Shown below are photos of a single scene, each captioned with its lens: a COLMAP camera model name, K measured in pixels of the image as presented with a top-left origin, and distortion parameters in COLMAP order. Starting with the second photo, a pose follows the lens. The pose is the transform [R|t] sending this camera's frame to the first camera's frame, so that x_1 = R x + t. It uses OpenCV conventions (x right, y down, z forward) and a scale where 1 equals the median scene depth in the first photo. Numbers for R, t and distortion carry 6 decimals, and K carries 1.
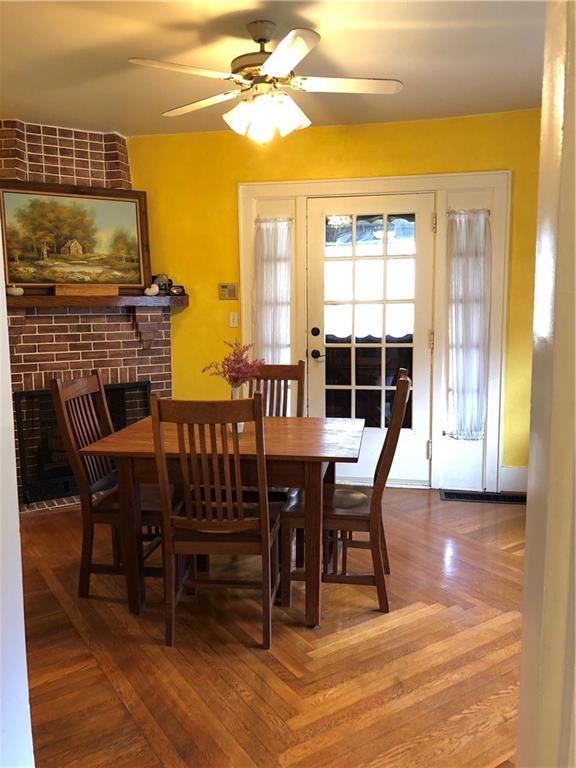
lens RADIAL K [[629.3, 0, 280.9], [0, 629.3, 377.6], [0, 0, 1]] dist [0.018641, -0.029299]
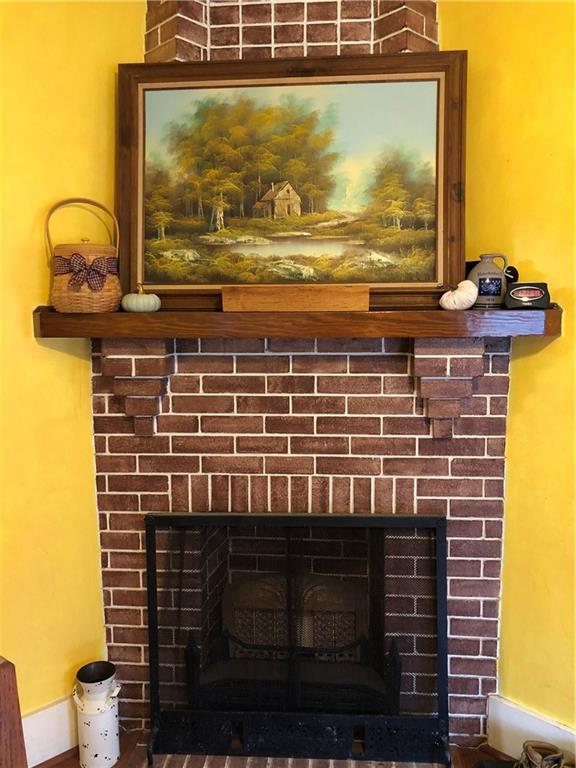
lens RADIAL K [[629.3, 0, 293.5], [0, 629.3, 383.2], [0, 0, 1]] dist [0.018641, -0.029299]
pose [[0.824167, 0.066090, -0.562478, -0.064658], [-0.066146, 0.997604, 0.020296, -0.084743], [0.562471, 0.020478, 0.826563, 0.610463]]
